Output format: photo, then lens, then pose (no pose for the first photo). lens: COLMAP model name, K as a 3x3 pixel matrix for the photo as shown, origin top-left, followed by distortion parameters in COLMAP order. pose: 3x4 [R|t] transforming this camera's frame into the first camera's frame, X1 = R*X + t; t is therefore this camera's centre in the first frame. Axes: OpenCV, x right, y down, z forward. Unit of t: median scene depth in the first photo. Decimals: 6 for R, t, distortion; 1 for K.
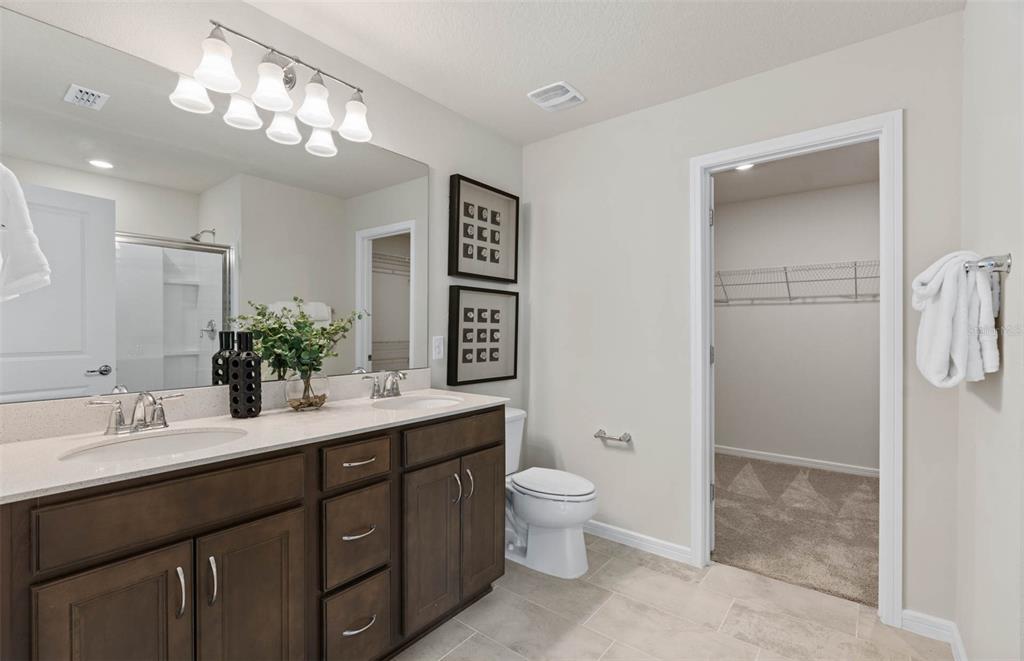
lens RADIAL K [[458.1, 0, 514.4], [0, 458.1, 329.4], [0, 0, 1]] dist [-0.000334, 0.000006]
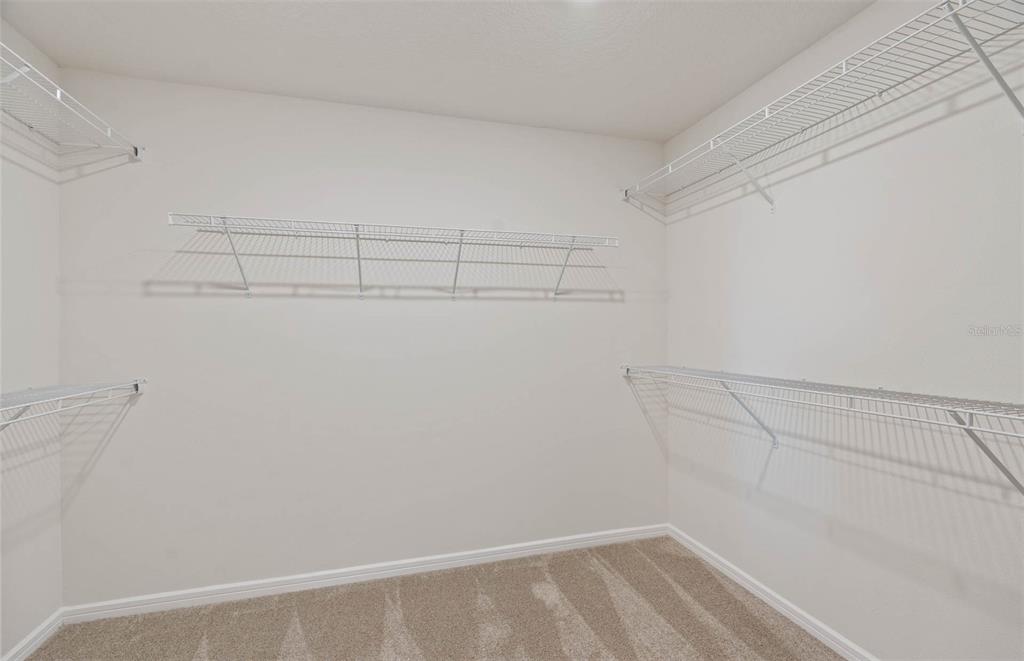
lens RADIAL K [[458.1, 0, 517.6], [0, 458.1, 324.5], [0, 0, 1]] dist [-0.000334, 0.000006]
pose [[0.567482, -0.010488, 0.823319, 0.246385], [0.003167, 0.999939, 0.010556, -0.027626], [-0.823380, -0.003383, 0.567481, 0.524956]]
